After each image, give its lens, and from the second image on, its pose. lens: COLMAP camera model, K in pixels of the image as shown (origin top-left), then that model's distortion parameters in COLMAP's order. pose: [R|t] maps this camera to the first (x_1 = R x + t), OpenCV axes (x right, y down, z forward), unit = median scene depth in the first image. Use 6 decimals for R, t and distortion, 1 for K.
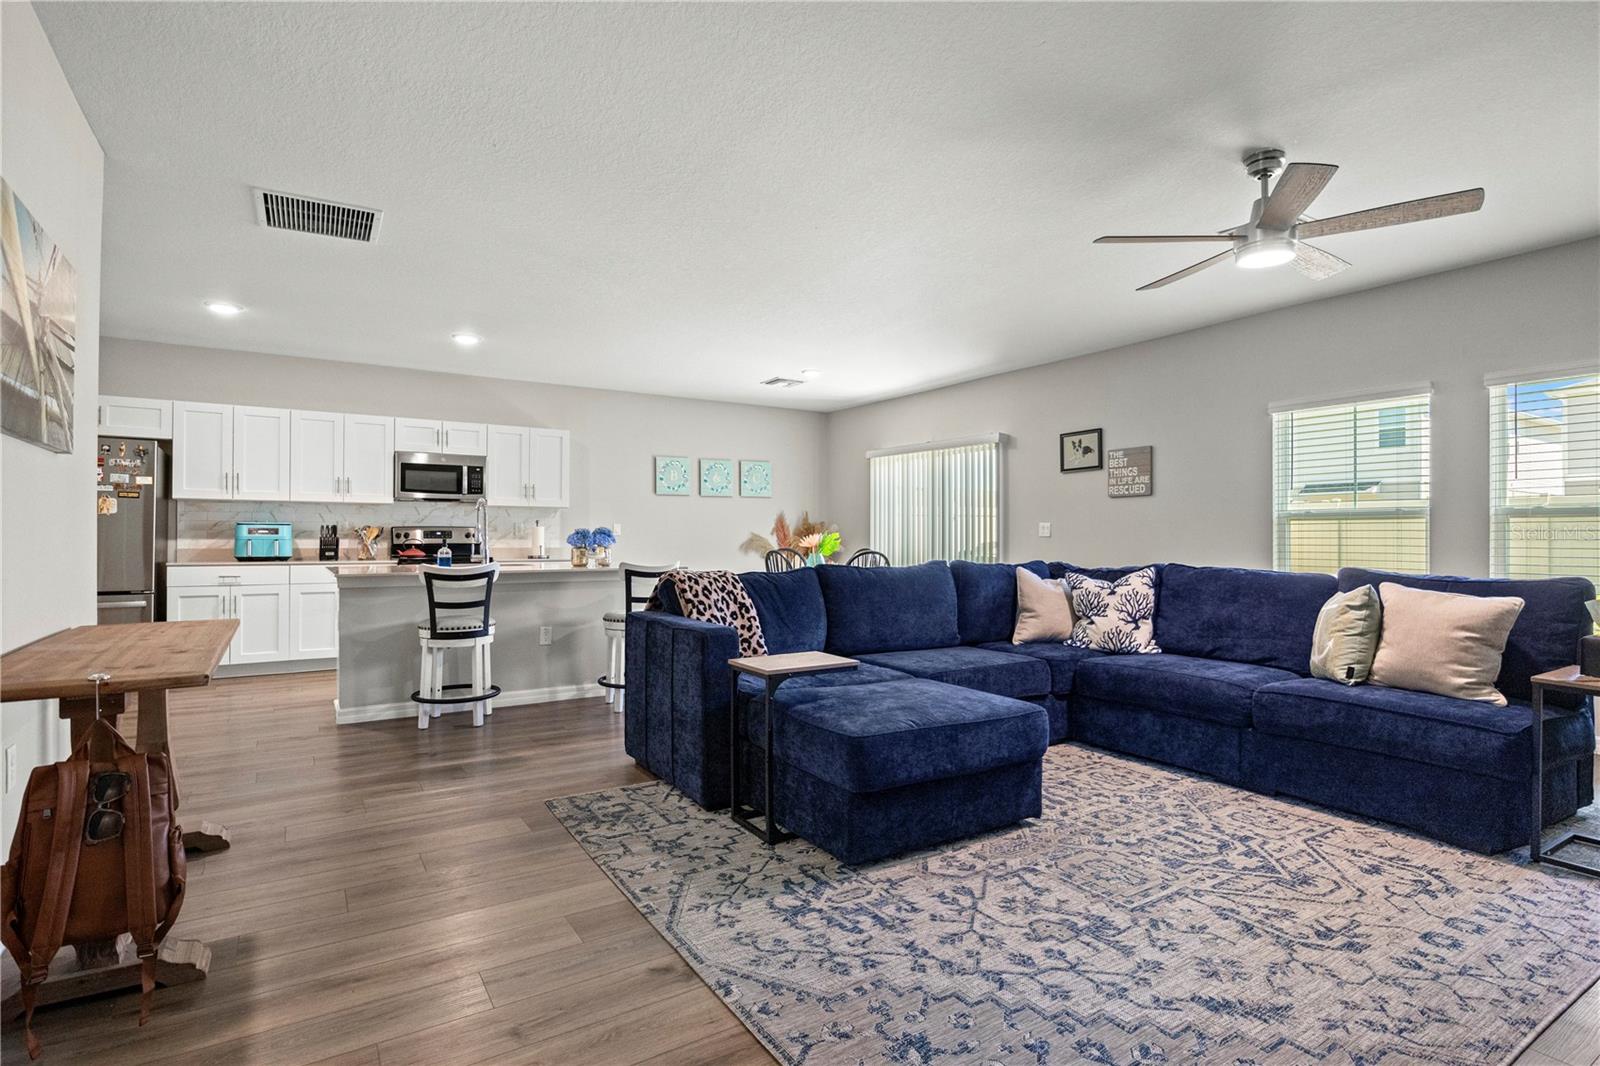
lens RADIAL K [[802.8, 0, 805.4], [0, 802.8, 529.9], [0, 0, 1]] dist [-0.006654, -0.000428]
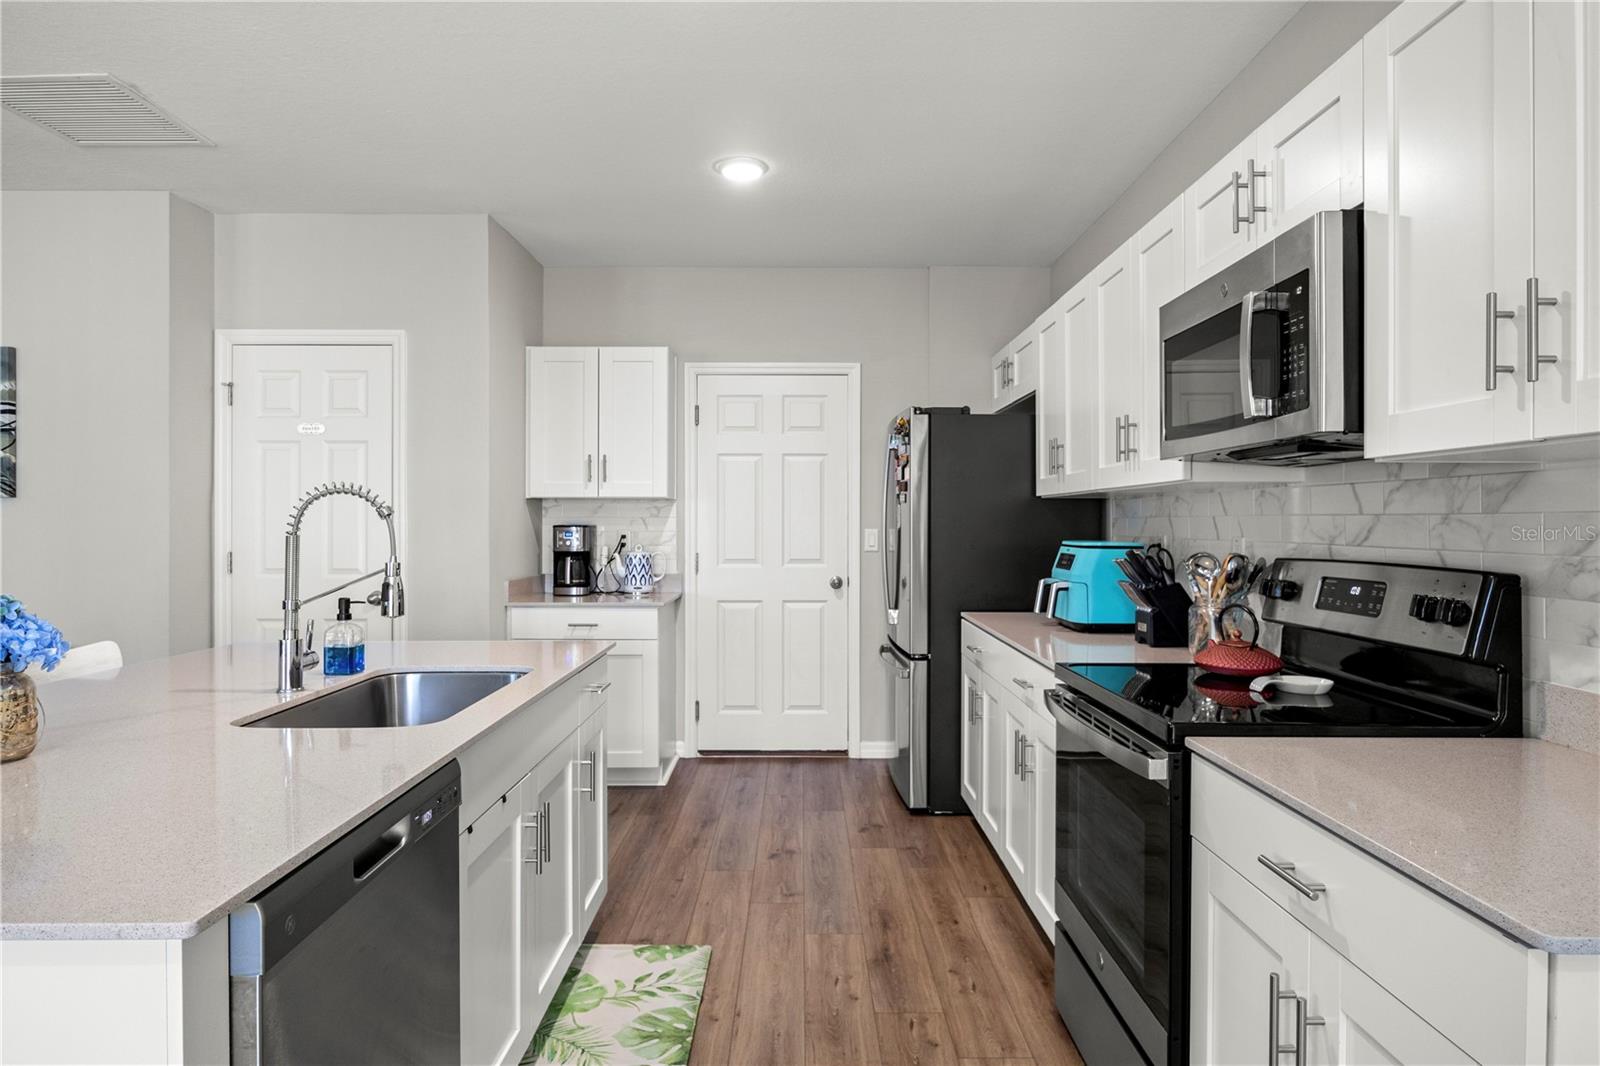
lens RADIAL K [[951.3, 0, 807.1], [0, 951.3, 527.7], [0, 0, 1]] dist [-0.012823, 0.004812]
pose [[-0.556107, 0.000527, -0.831110, -0.147157], [0.005432, 0.999981, -0.003000, -0.016126], [0.831093, -0.006183, -0.556100, 1.140193]]
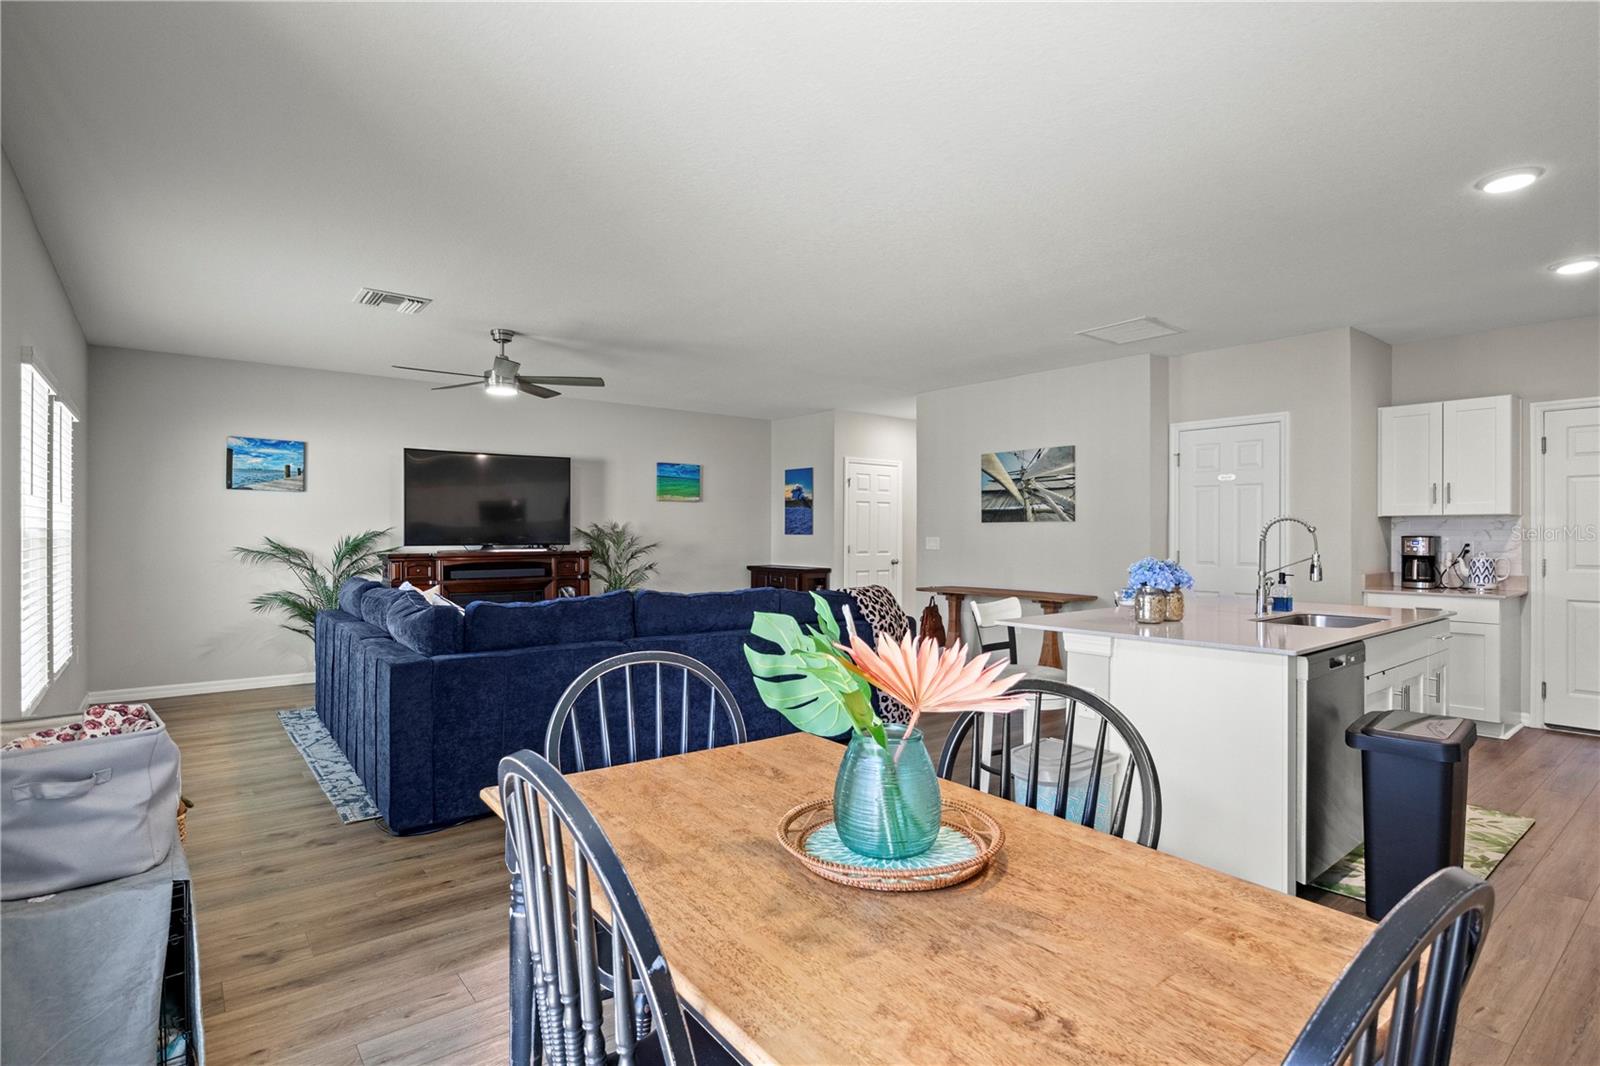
lens RADIAL K [[802.8, 0, 804.8], [0, 802.8, 531.5], [0, 0, 1]] dist [-0.006654, -0.000428]
pose [[-0.995880, -0.003688, -0.090605, 0.055654], [-0.002644, 0.999929, -0.011647, -0.014560], [0.090641, -0.011359, -0.995819, 1.352307]]
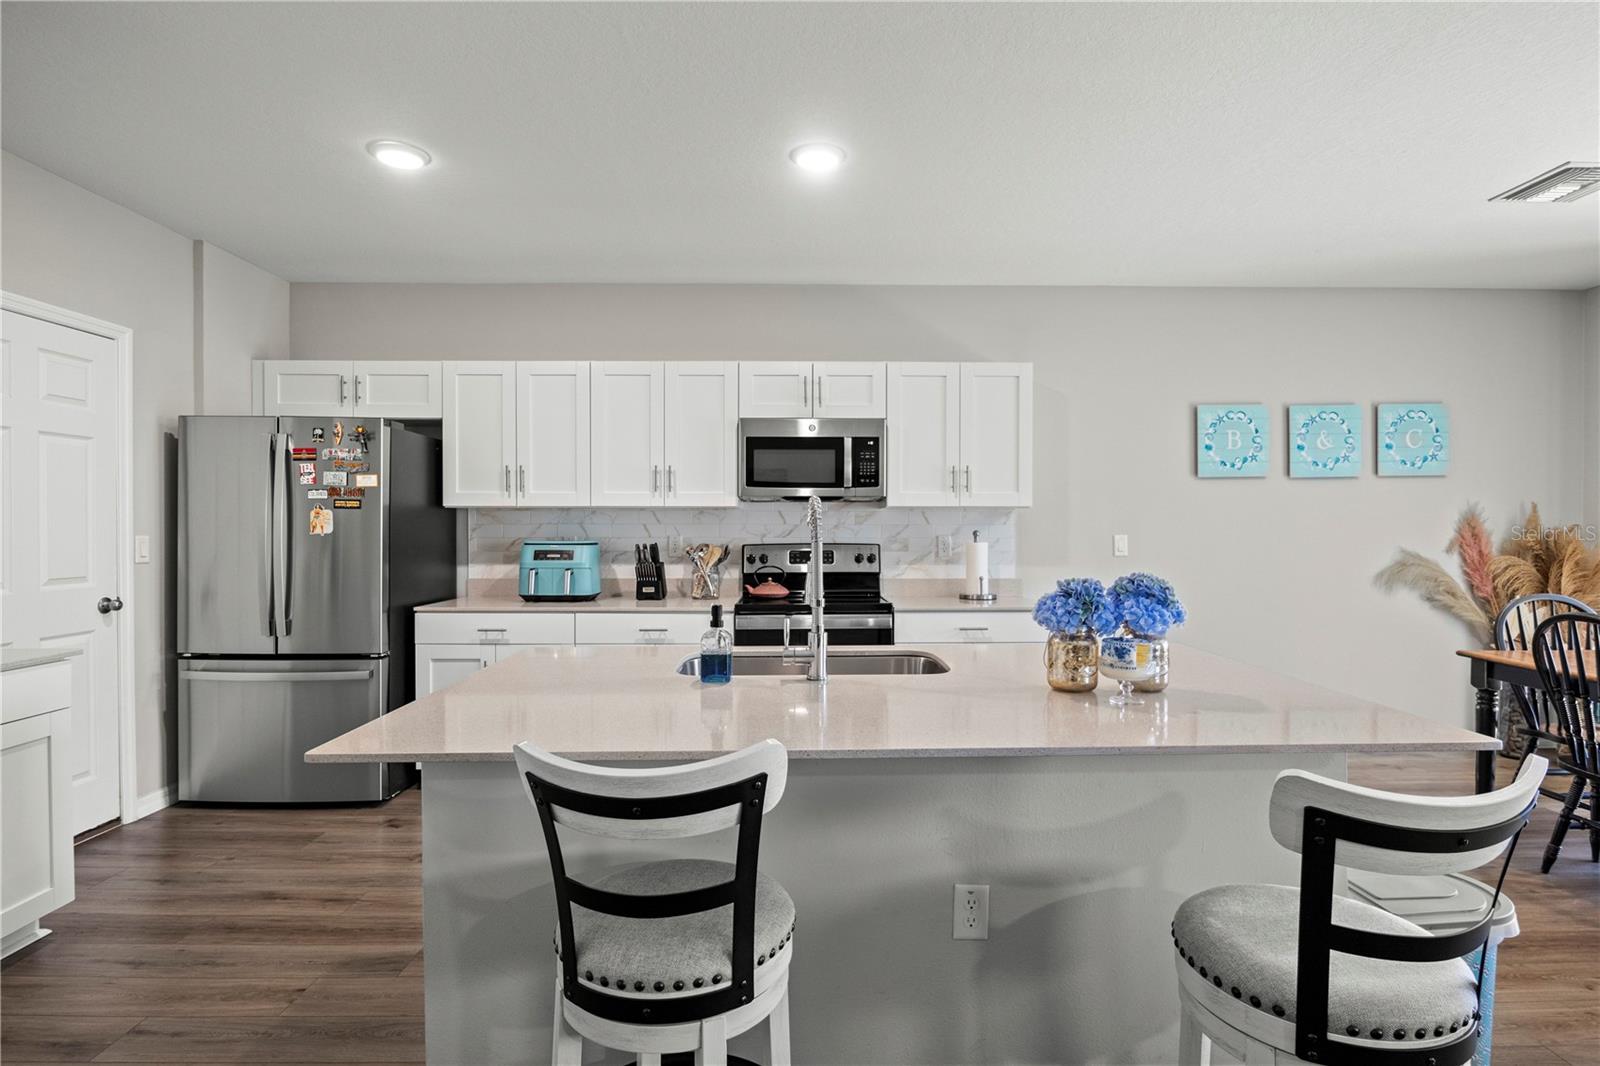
lens RADIAL K [[802.8, 0, 798.7], [0, 802.8, 532.9], [0, 0, 1]] dist [-0.006654, -0.000428]
pose [[0.846001, -0.000072, -0.533181, -0.166691], [0.007916, 0.999891, 0.012426, -0.021758], [0.533123, -0.014733, 0.845910, 0.548537]]
